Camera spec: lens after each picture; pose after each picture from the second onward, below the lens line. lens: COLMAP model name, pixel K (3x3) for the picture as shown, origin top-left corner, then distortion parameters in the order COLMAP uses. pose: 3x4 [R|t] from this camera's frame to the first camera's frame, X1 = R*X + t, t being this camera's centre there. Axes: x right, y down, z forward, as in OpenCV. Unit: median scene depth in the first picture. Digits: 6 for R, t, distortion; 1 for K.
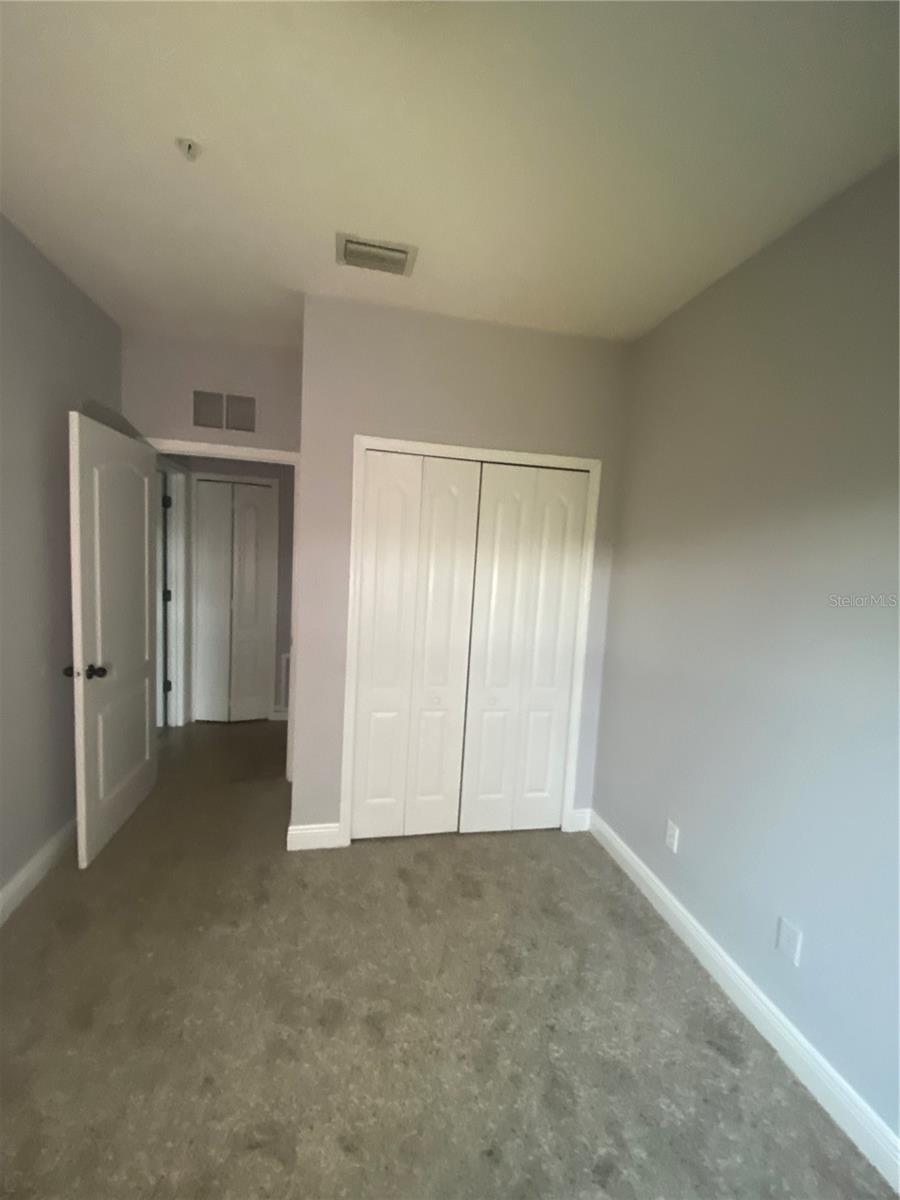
lens RADIAL K [[484.5, 0, 452.5], [0, 484.5, 594.9], [0, 0, 1]] dist [-0.020376, -0.004690]
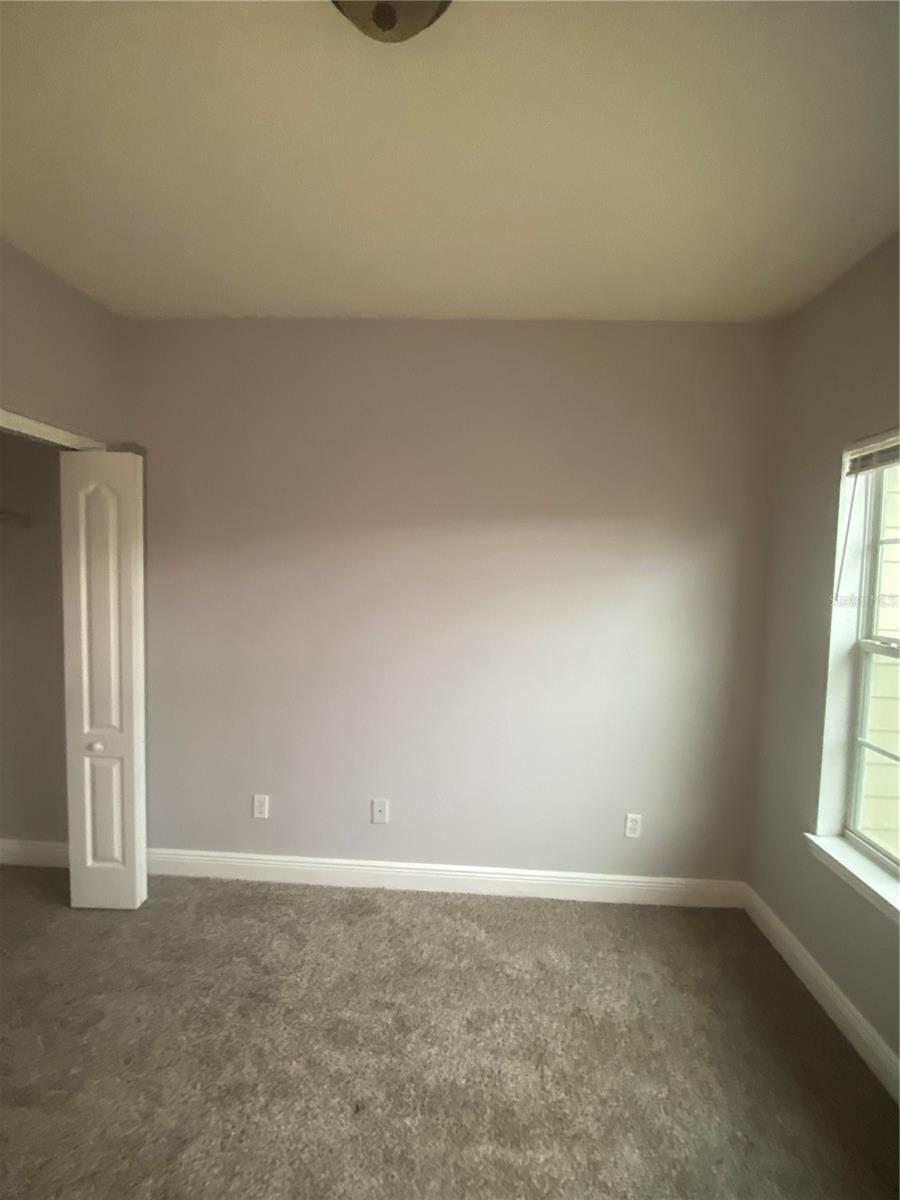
lens RADIAL K [[484.5, 0, 447.6], [0, 484.5, 598.7], [0, 0, 1]] dist [-0.020376, -0.004690]
pose [[0.268175, -0.120728, 0.955776, -0.578269], [0.093162, 0.990717, 0.099002, -0.067089], [-0.958855, 0.062492, 0.276933, 0.304219]]
